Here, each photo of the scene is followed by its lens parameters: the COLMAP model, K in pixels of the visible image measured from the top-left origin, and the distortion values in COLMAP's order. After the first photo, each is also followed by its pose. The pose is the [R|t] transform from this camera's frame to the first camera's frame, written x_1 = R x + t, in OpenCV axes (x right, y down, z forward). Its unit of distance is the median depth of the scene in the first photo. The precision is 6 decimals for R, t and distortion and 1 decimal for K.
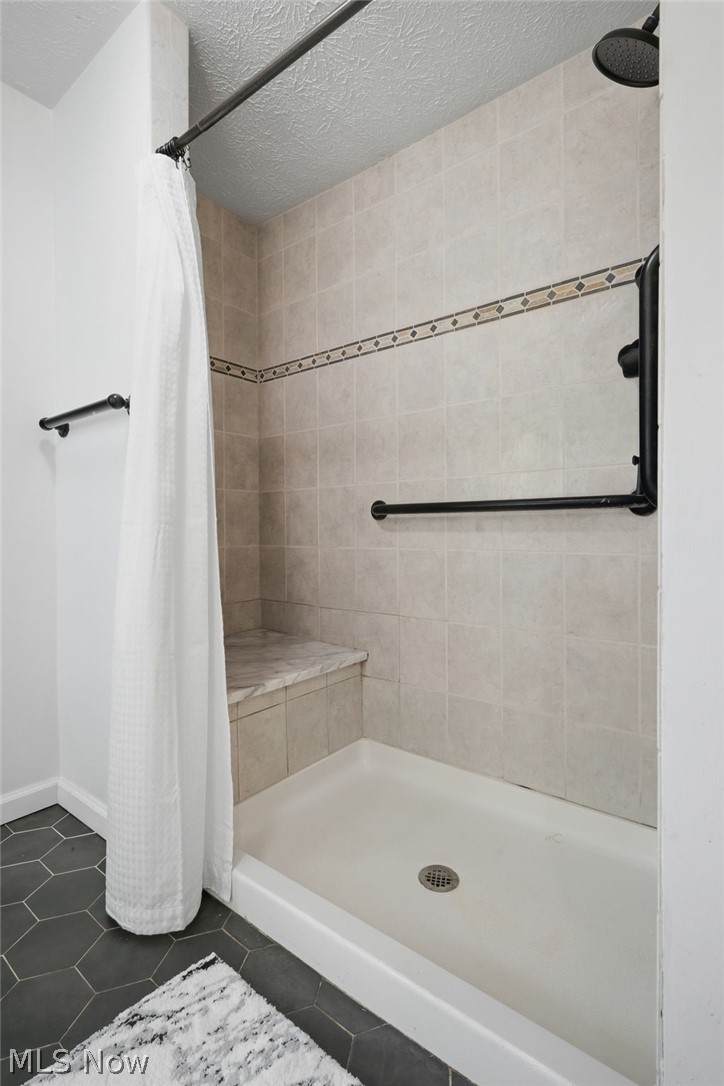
lens RADIAL K [[520.0, 0, 360.6], [0, 520.0, 531.0], [0, 0, 1]] dist [-0.000730, -0.000099]
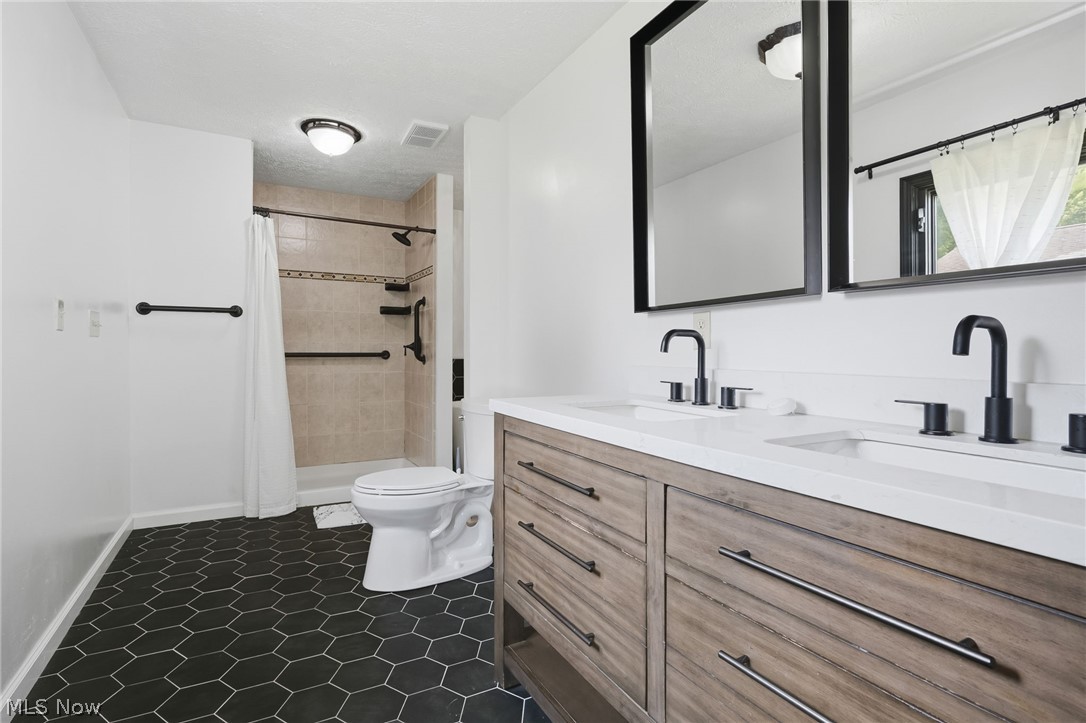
lens RADIAL K [[520.0, 0, 543.0], [0, 520.0, 361.5], [0, 0, 1]] dist [-0.000730, -0.000099]
pose [[0.380854, -0.008165, 0.924599, -1.632346], [0.002337, 0.999966, 0.007868, -0.032337], [-0.924632, -0.000836, 0.380861, -0.872364]]
